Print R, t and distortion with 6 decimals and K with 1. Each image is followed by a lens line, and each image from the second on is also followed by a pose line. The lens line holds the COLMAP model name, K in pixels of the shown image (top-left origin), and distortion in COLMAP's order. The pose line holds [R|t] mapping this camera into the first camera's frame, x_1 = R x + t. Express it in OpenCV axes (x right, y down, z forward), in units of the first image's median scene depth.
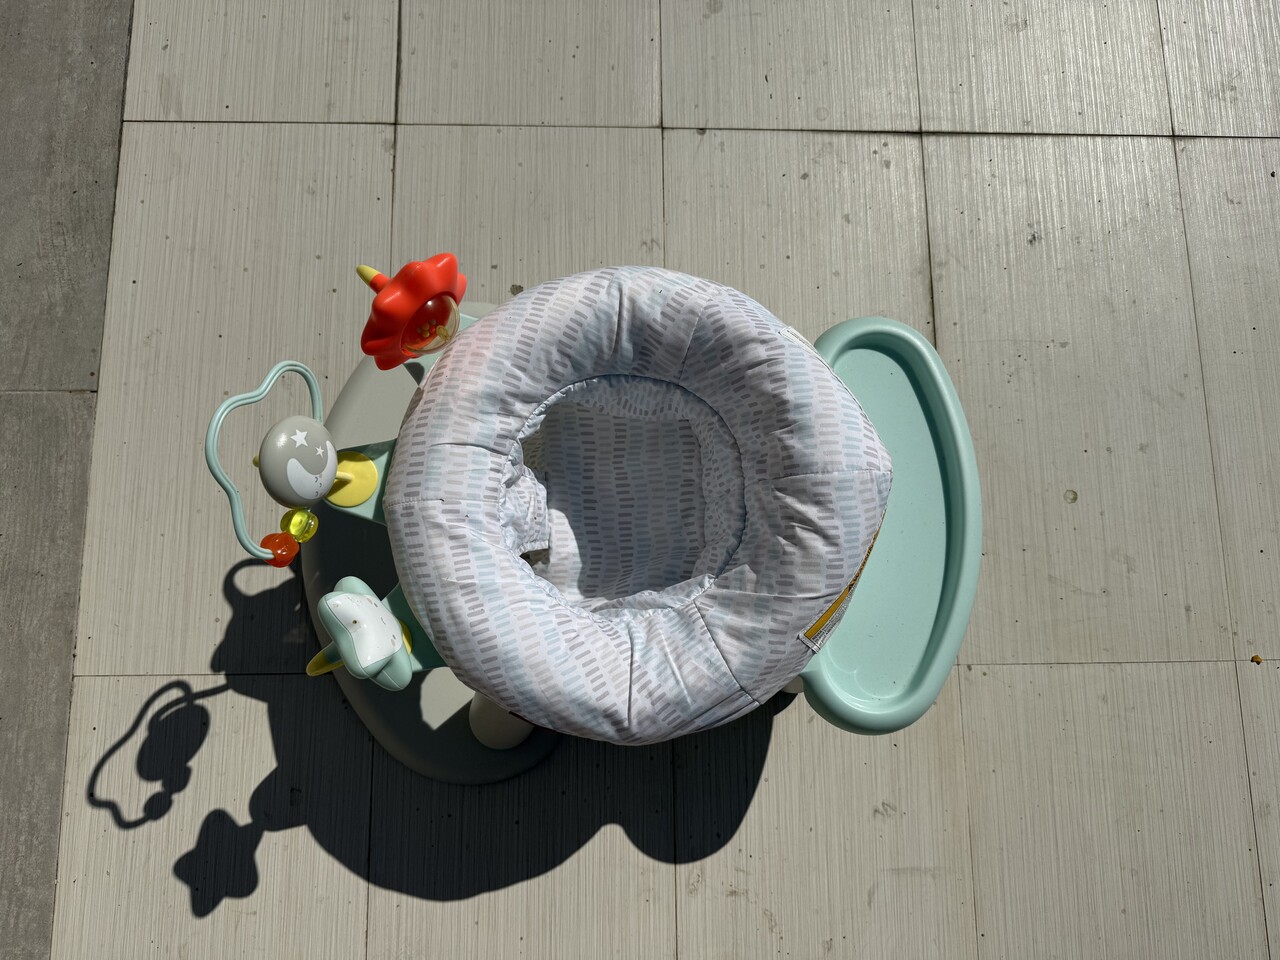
lens RADIAL K [[926.4, 0, 640.0], [0, 926.4, 480.0], [0, 0, 1]] dist [-0.006171, -0.006072]
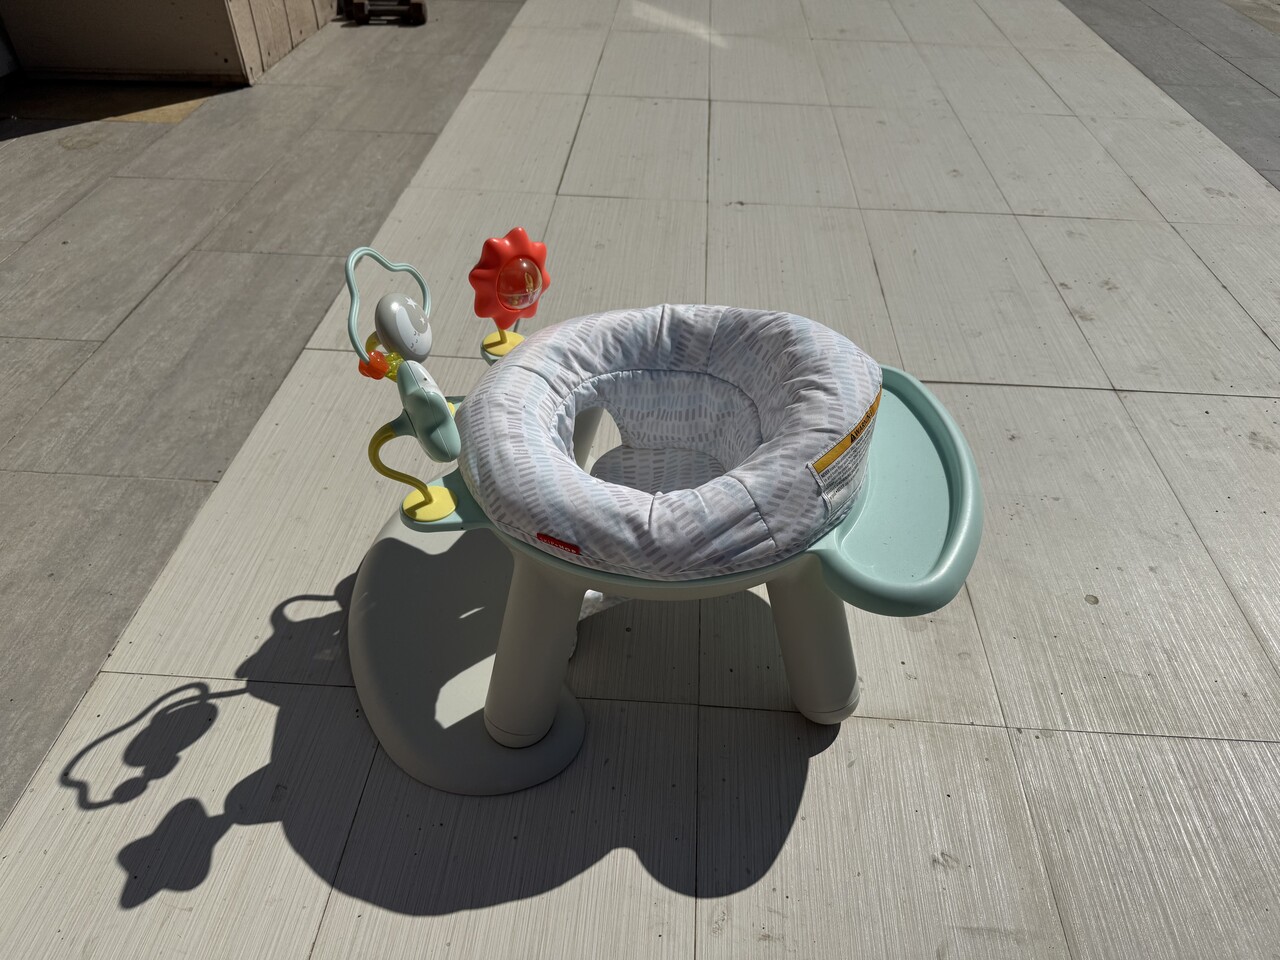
lens RADIAL K [[926.2, 0, 652.4], [0, 926.2, 483.1], [0, 0, 1]] dist [0.002301, -0.015882]
pose [[0.997684, 0.025406, -0.063097, 0.041845], [-0.060068, 0.764304, -0.642052, 0.664218], [0.031913, 0.644355, 0.764060, 0.120918]]
